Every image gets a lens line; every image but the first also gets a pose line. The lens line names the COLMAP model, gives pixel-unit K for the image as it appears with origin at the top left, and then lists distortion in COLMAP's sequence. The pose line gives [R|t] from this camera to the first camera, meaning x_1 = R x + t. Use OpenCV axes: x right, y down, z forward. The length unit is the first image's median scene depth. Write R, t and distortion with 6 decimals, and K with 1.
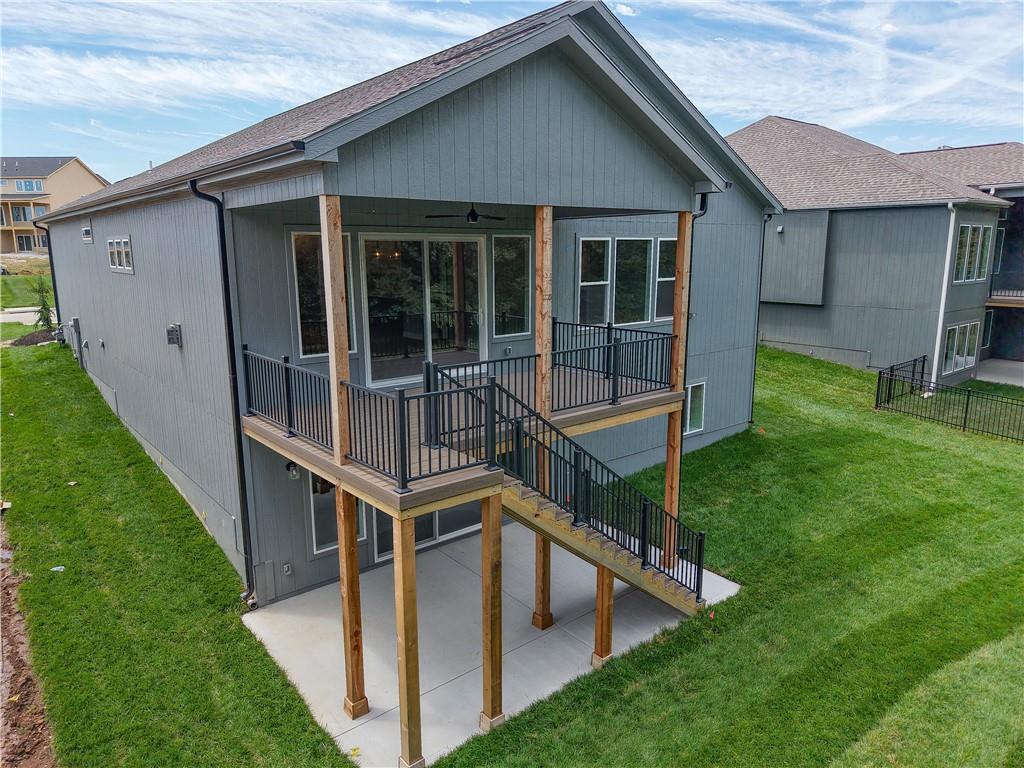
lens RADIAL K [[677.2, 0, 512.0], [0, 677.2, 384.0], [0, 0, 1]] dist [-0.003199, -0.001540]
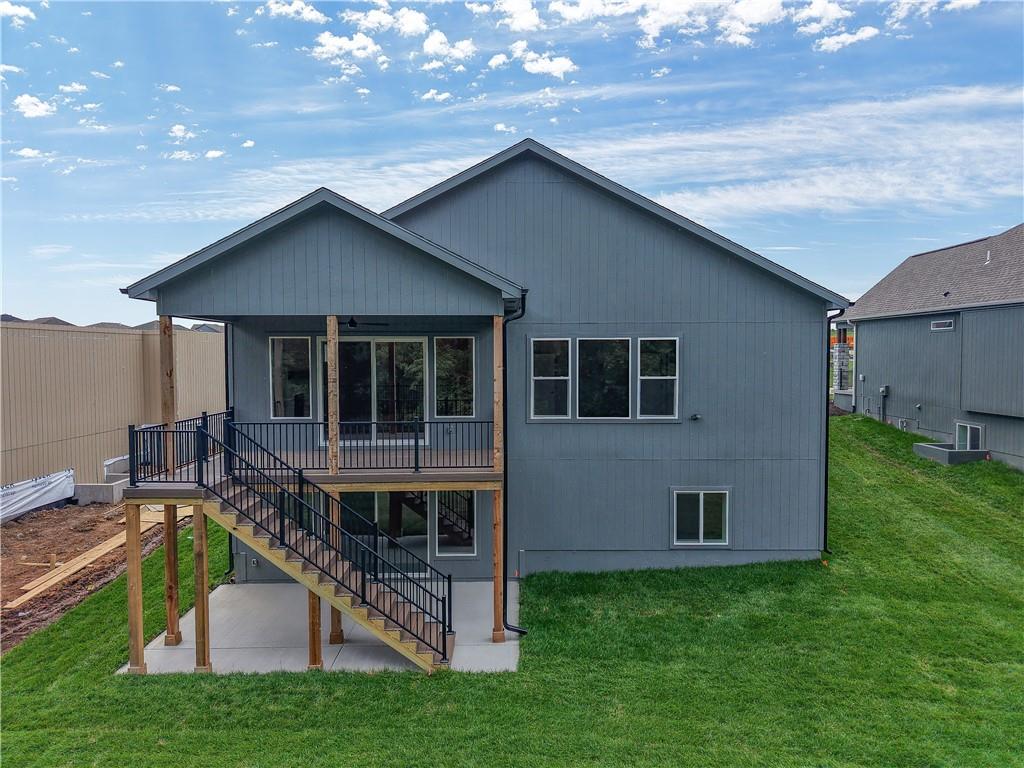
lens RADIAL K [[677.2, 0, 512.0], [0, 677.2, 384.0], [0, 0, 1]] dist [-0.003199, -0.001540]
pose [[0.768614, 0.031483, -0.638938, 0.773603], [-0.125927, 0.986692, -0.102867, -0.017177], [0.627196, 0.159525, 0.762350, 0.113637]]
